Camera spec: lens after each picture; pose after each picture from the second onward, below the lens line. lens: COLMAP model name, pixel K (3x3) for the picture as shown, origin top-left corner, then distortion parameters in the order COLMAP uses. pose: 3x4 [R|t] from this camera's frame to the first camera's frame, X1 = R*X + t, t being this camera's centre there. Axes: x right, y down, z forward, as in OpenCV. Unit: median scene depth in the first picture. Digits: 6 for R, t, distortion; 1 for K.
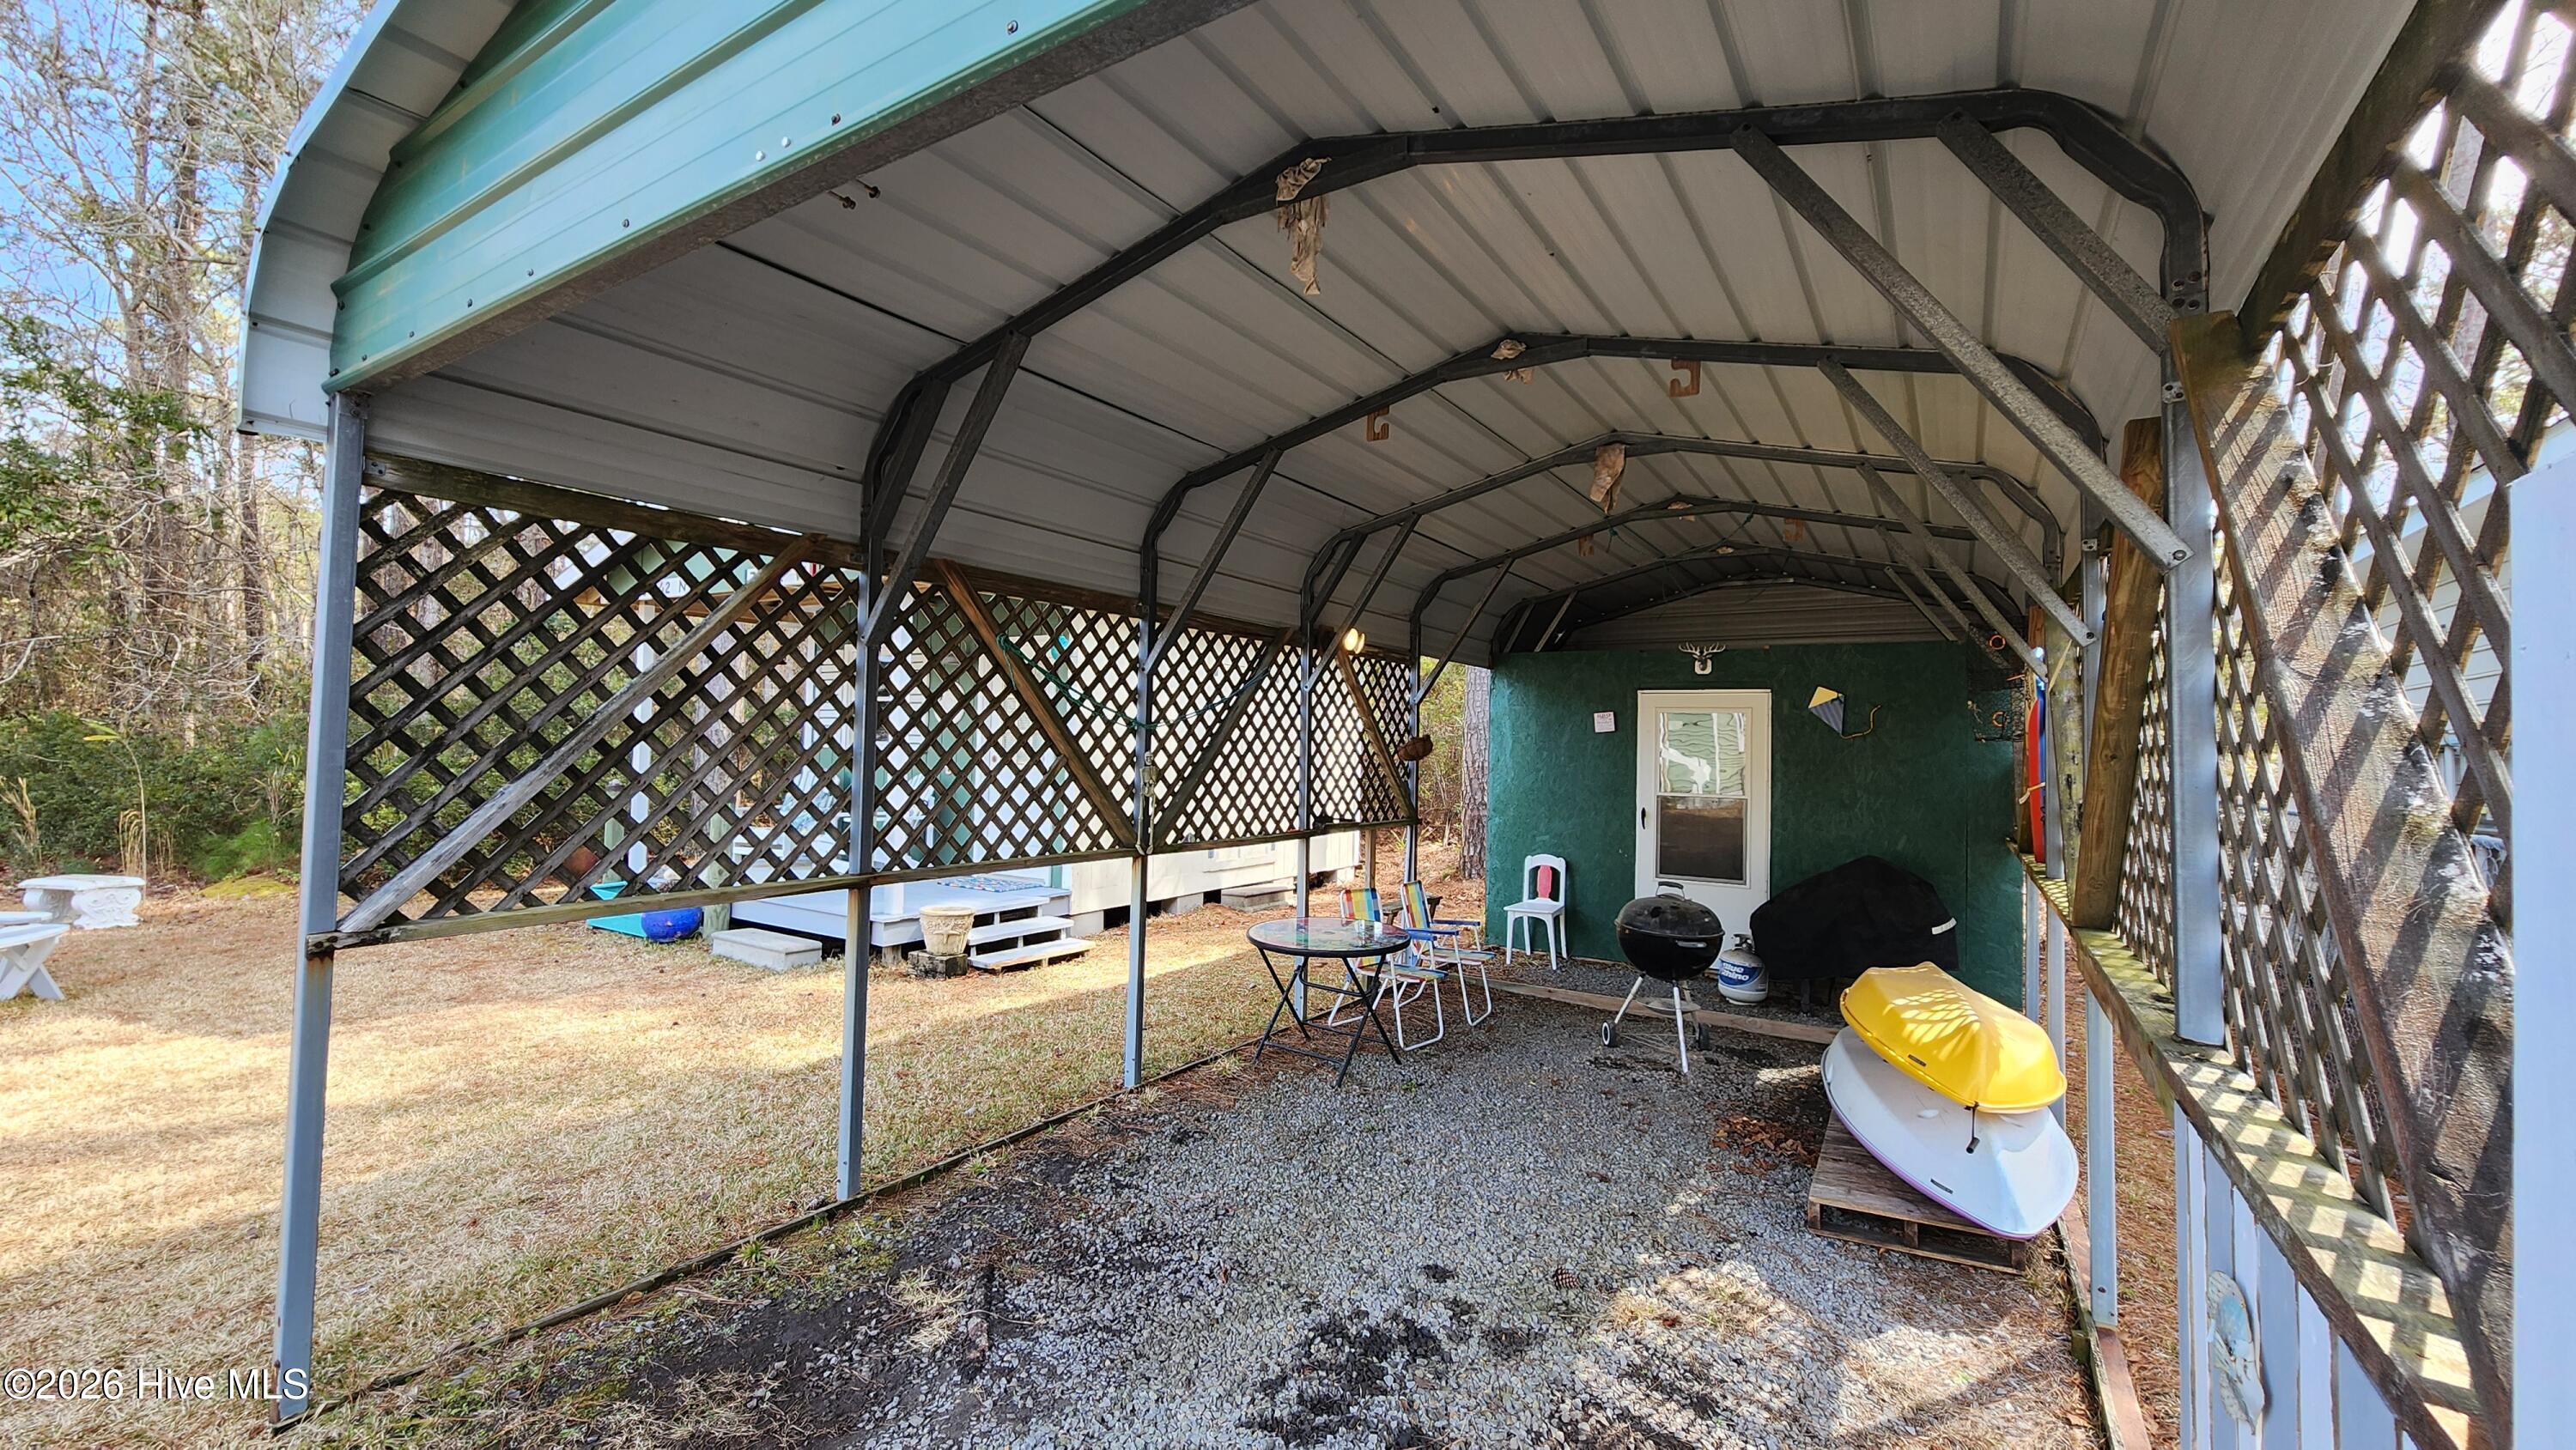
lens RADIAL K [[1059.5, 0, 1267.3], [0, 1059.5, 710.8], [0, 0, 1]] dist [-0.000732, 0.000180]
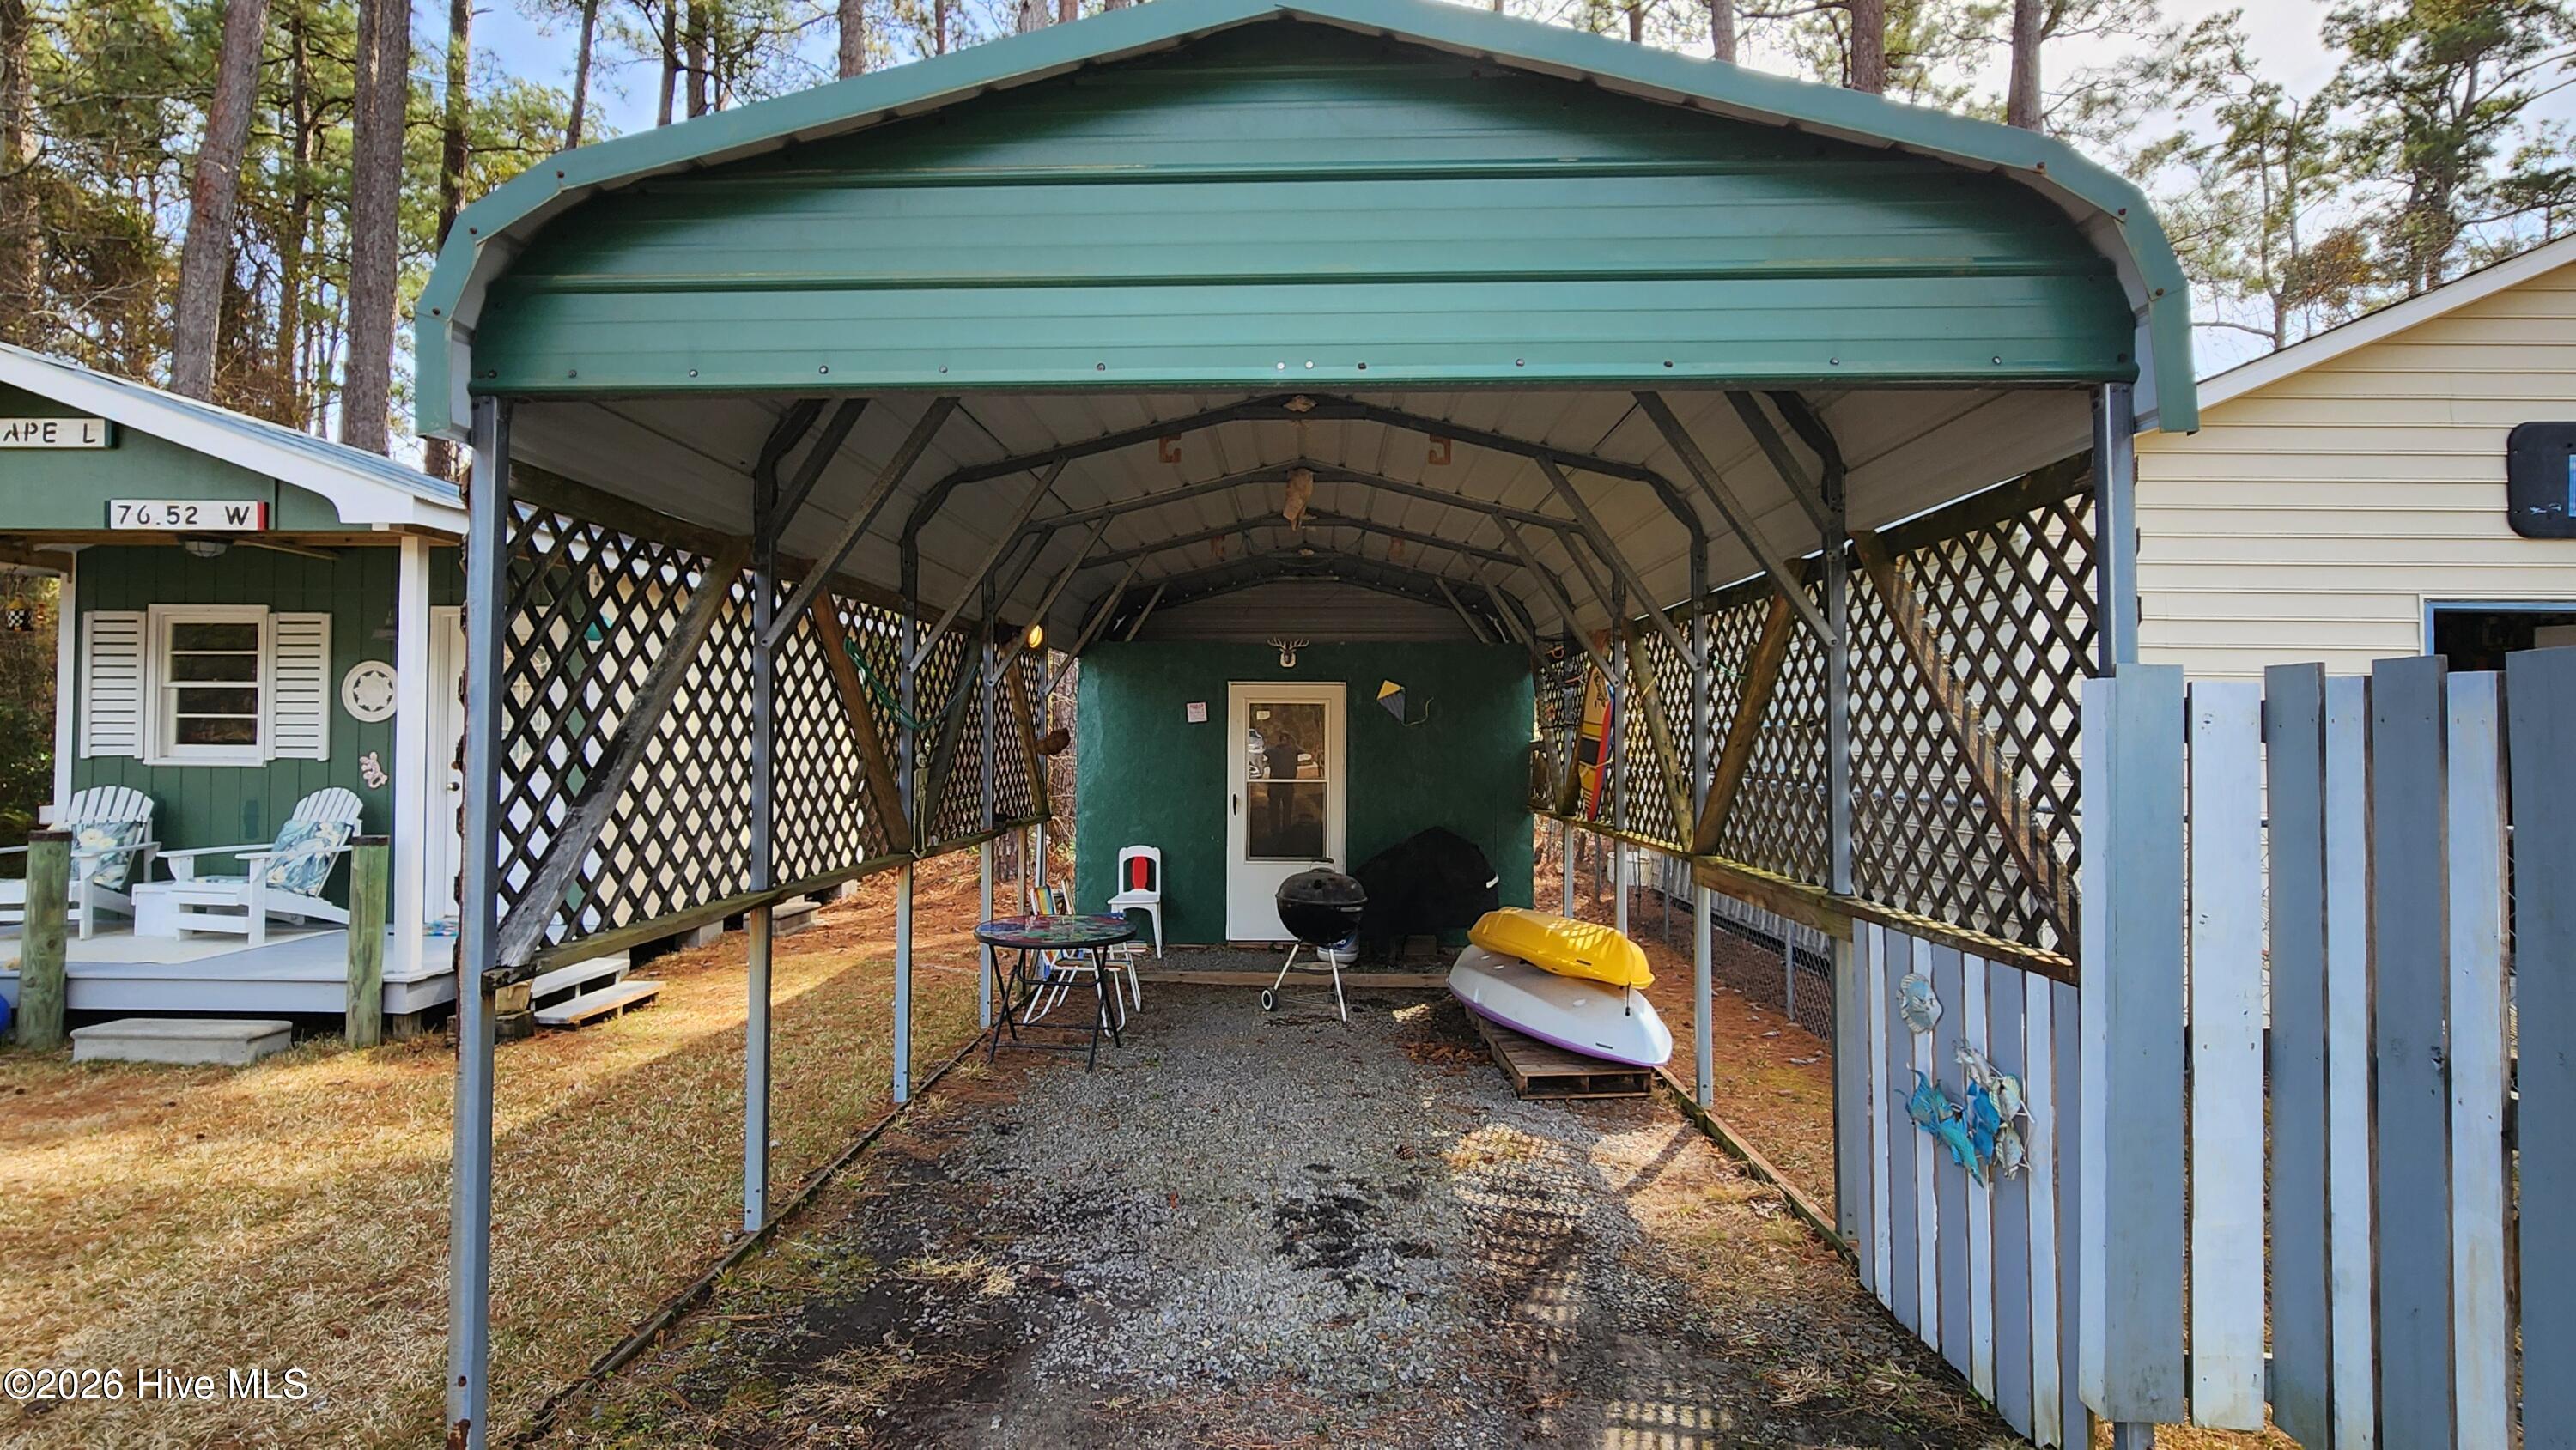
lens RADIAL K [[1282.4, 0, 1275.9], [0, 1282.4, 712.9], [0, 0, 1]] dist [-0.003958, 0.000562]
pose [[0.857055, -0.007915, 0.515165, -0.517862], [-0.002500, 0.999806, 0.019521, -0.026442], [-0.515220, -0.018019, 0.856869, -0.200856]]
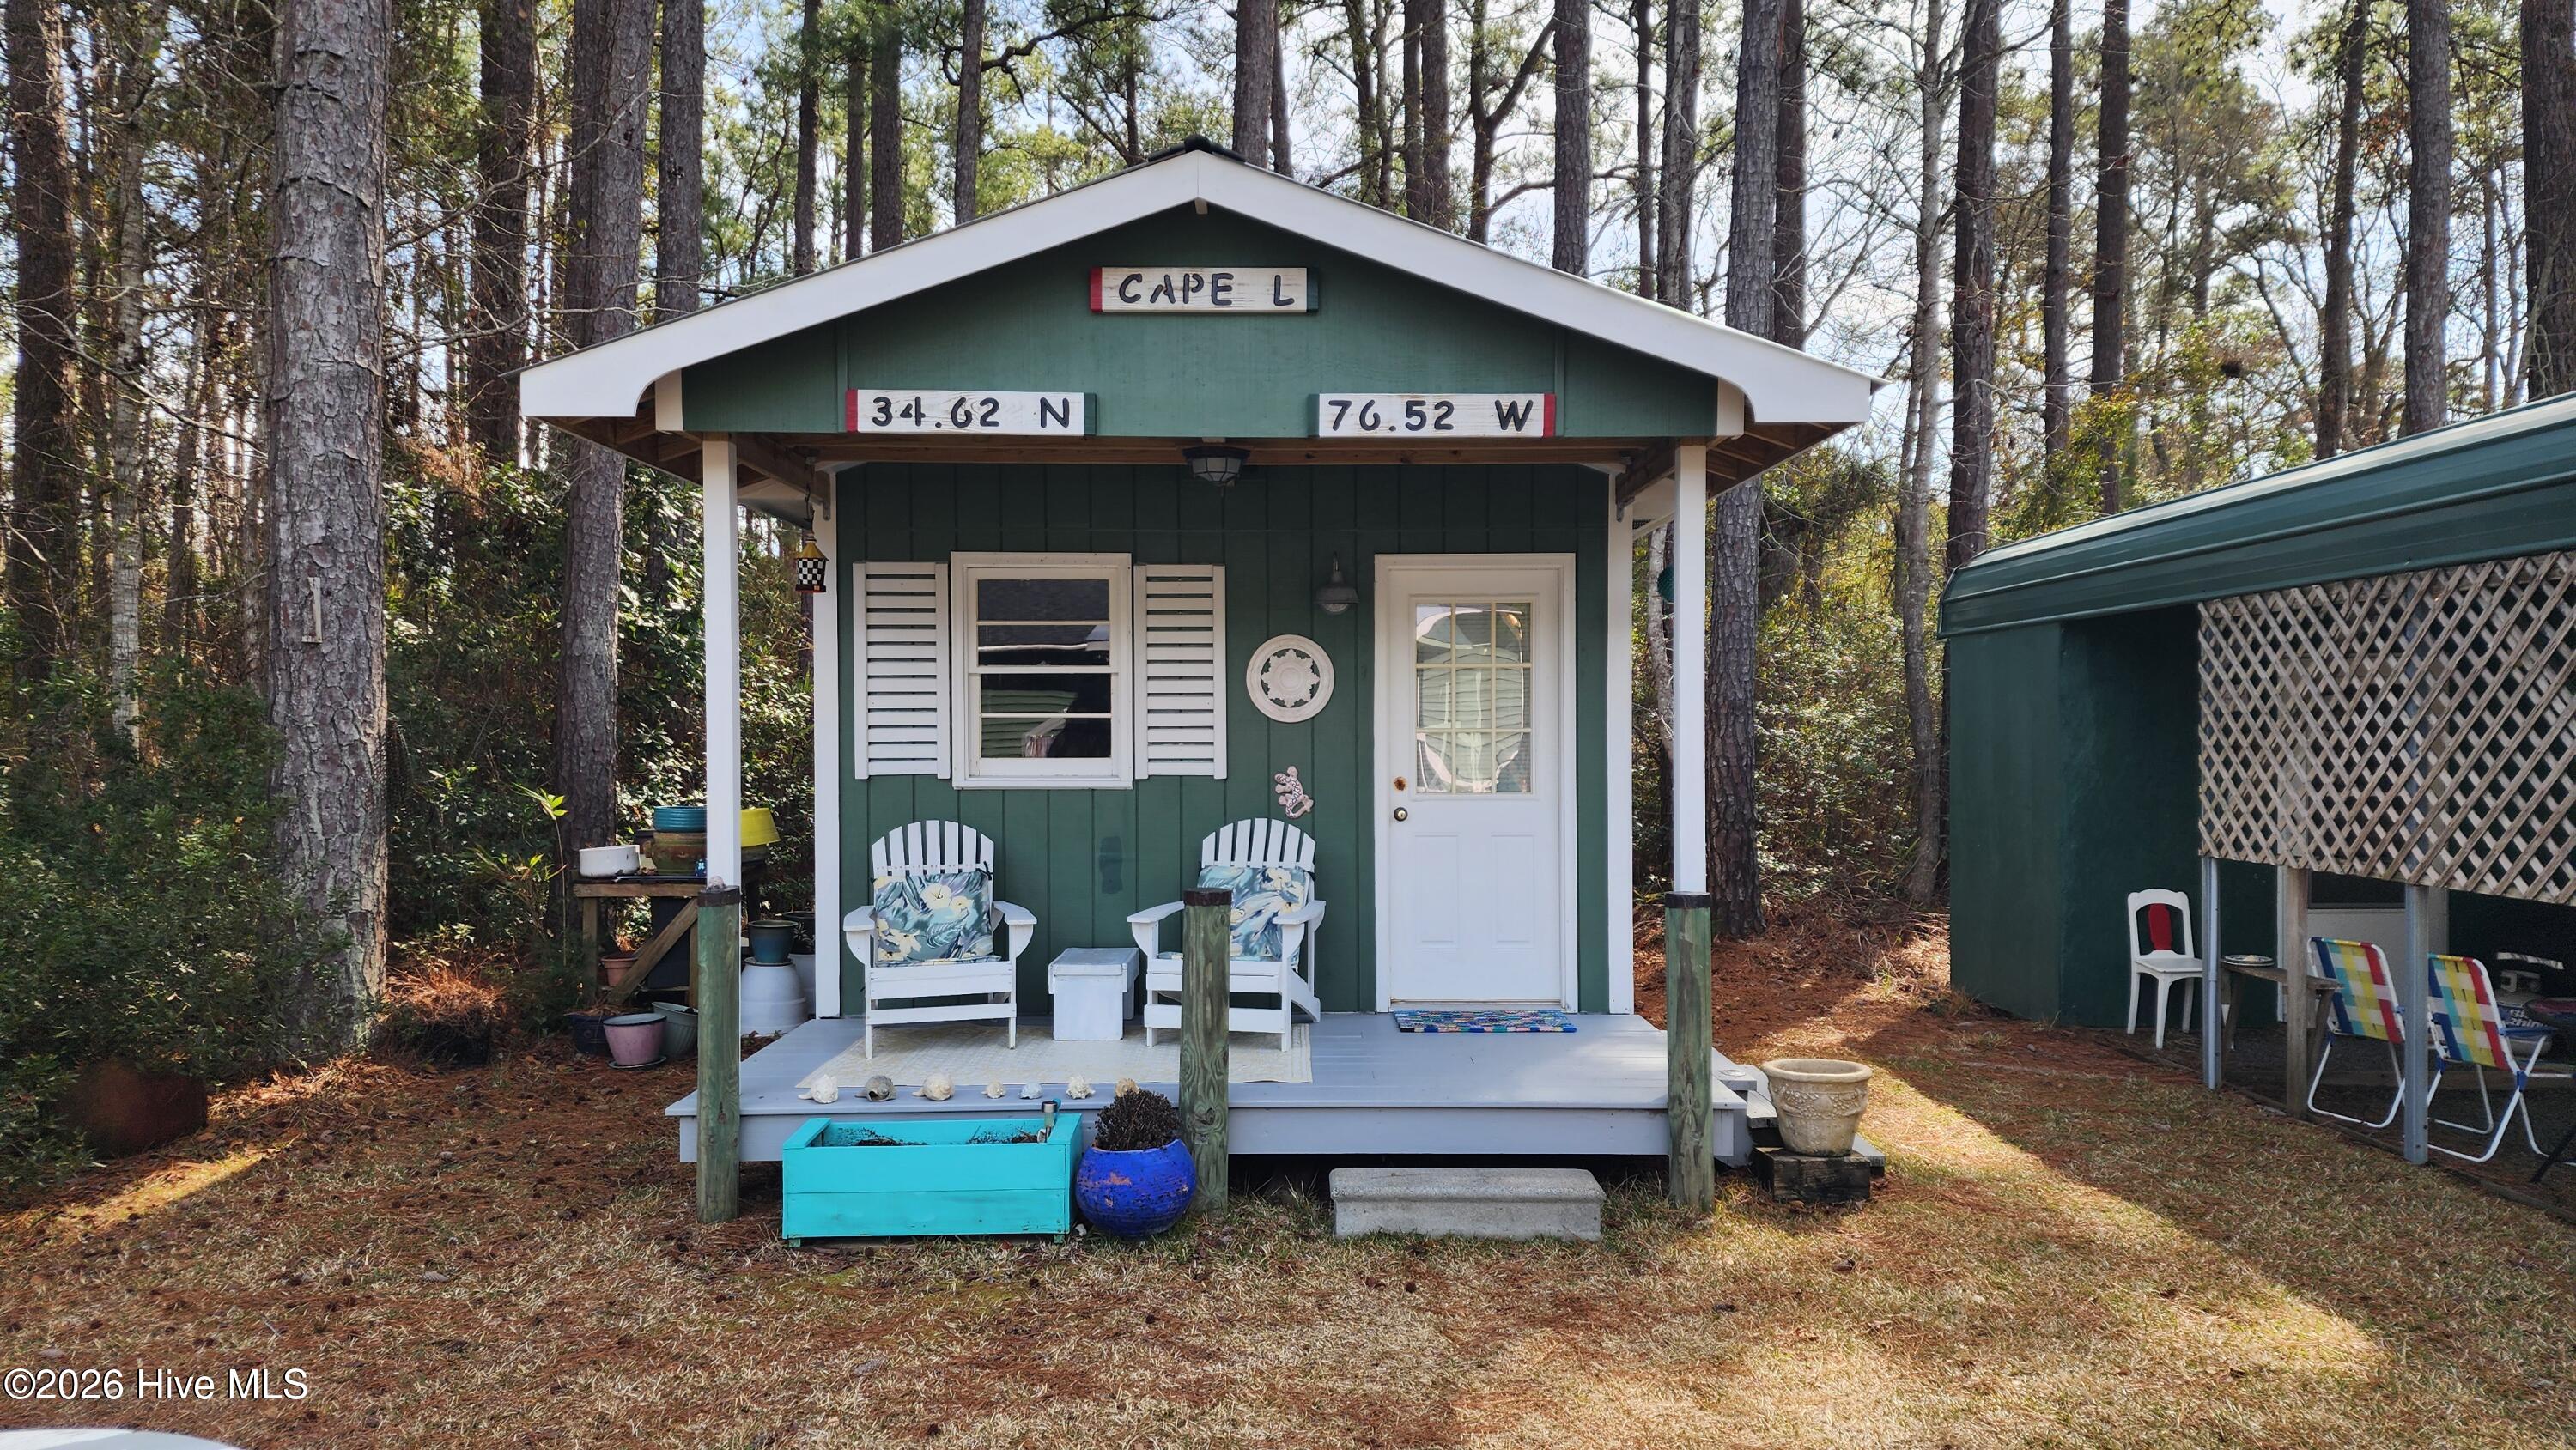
lens RADIAL K [[1699.6, 0, 1368.3], [0, 1699.6, 742.5], [0, 0, 1]] dist [0.071517, -0.002447]
pose [[0.841293, -0.028983, 0.539802, -1.665659], [0.004563, 0.998907, 0.046521, -0.033606], [-0.540560, -0.036674, 0.840505, 0.694443]]
